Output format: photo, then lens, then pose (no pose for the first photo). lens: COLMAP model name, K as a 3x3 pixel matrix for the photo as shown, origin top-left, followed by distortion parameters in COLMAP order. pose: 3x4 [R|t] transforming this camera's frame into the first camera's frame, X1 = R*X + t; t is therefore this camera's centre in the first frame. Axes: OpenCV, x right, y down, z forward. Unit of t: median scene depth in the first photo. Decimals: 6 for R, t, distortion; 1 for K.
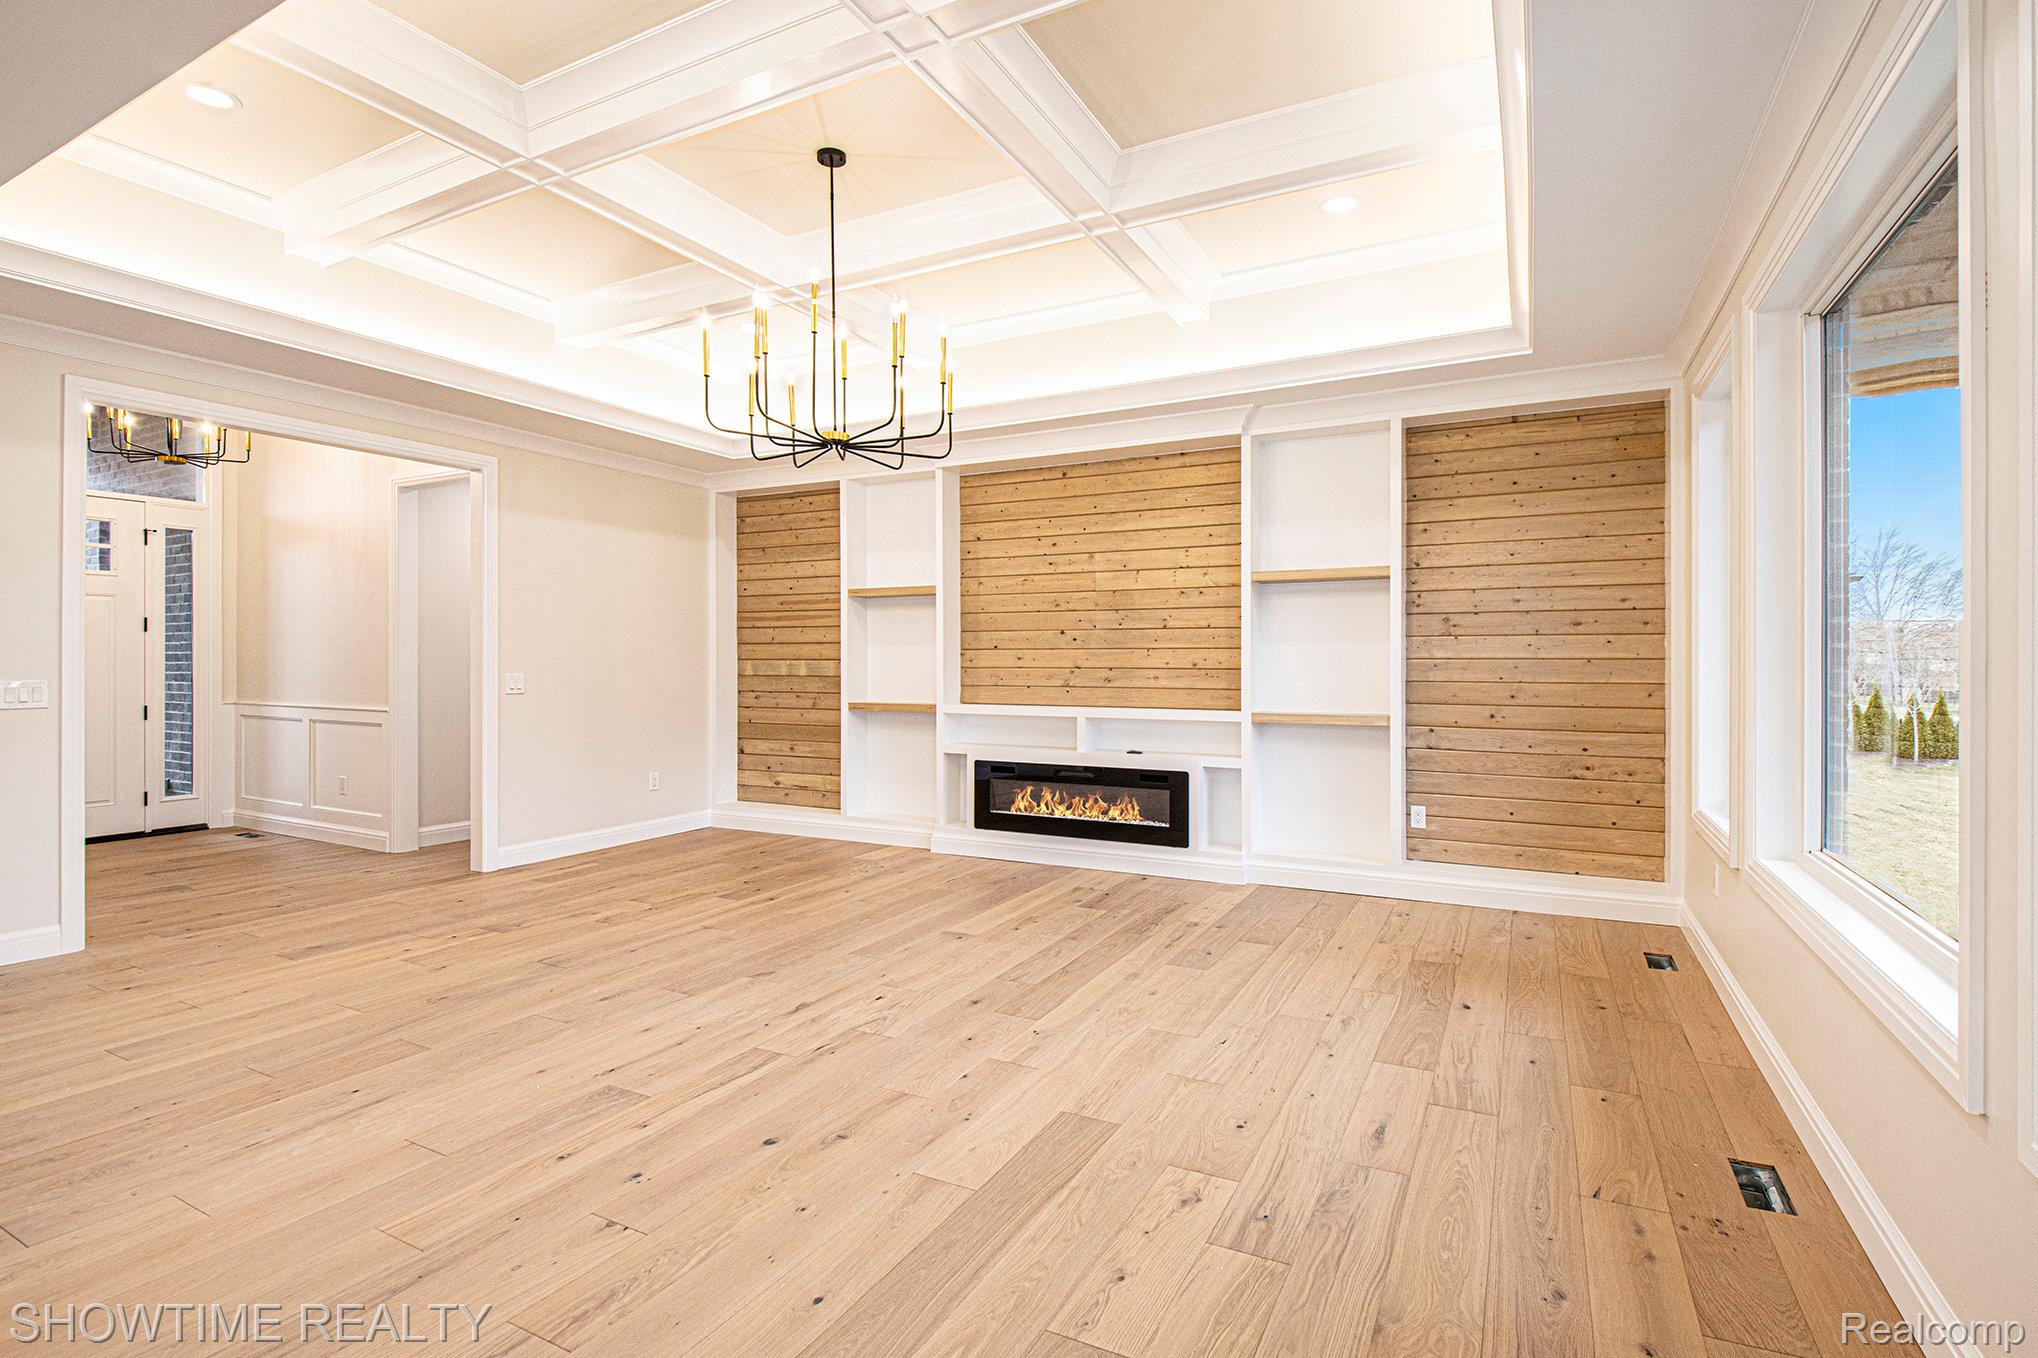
lens RADIAL K [[971.6, 0, 1019.0], [0, 971.6, 679.0], [0, 0, 1]] dist [-0.000780, -0.000135]
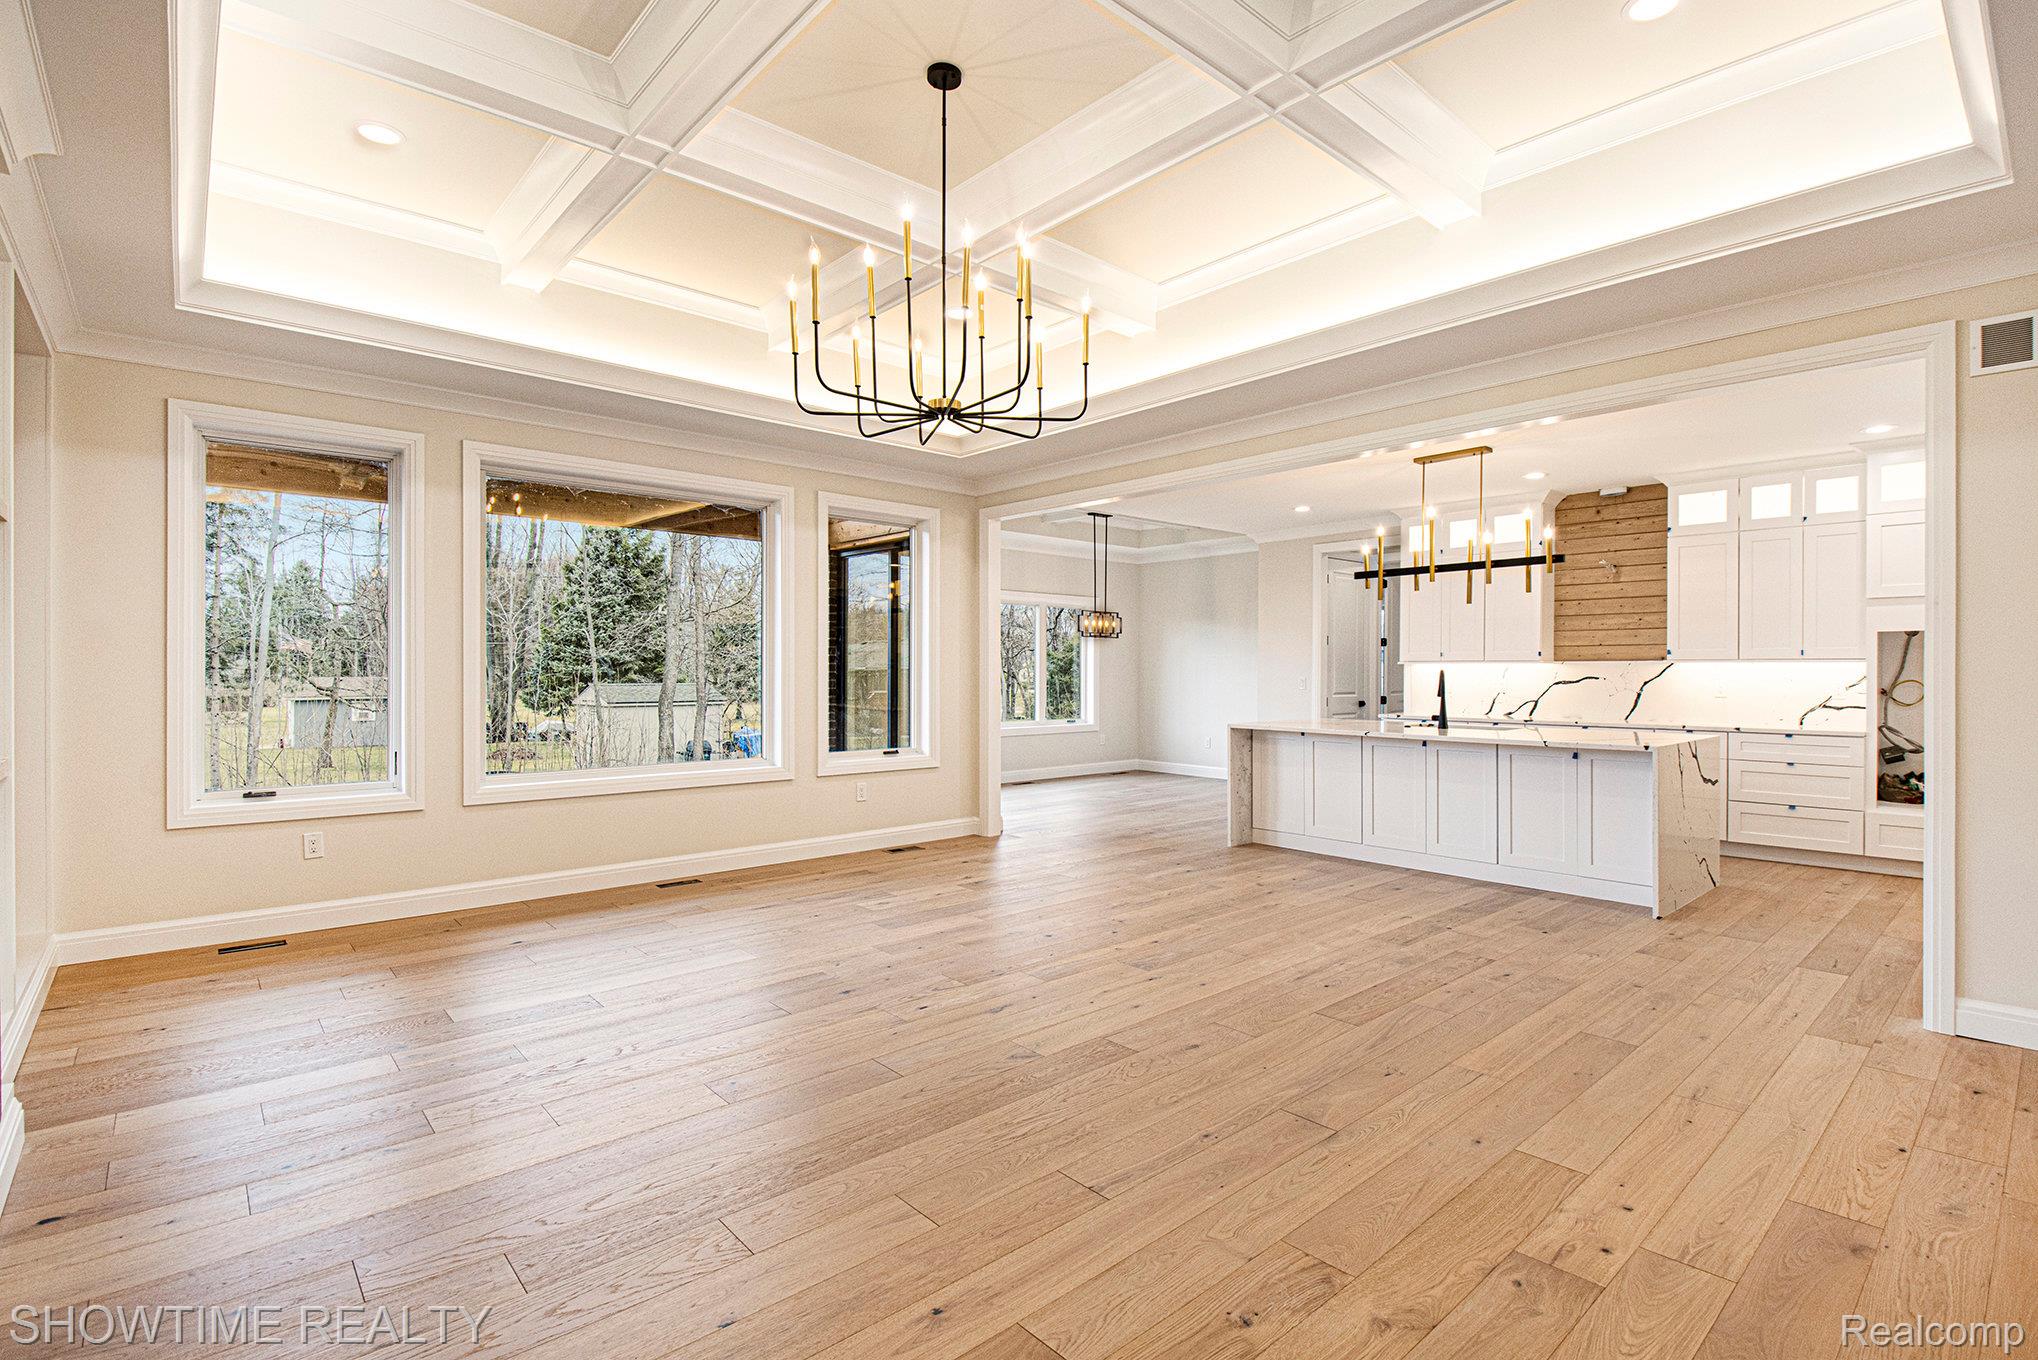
lens RADIAL K [[954.3, 0, 1023.8], [0, 954.3, 657.4], [0, 0, 1]] dist [0.000254, 0.000013]
pose [[-0.937129, -0.000098, 0.348982, -0.623186], [0.002723, 0.999967, 0.007594, -0.045799], [-0.348972, 0.008067, -0.937099, 2.002874]]
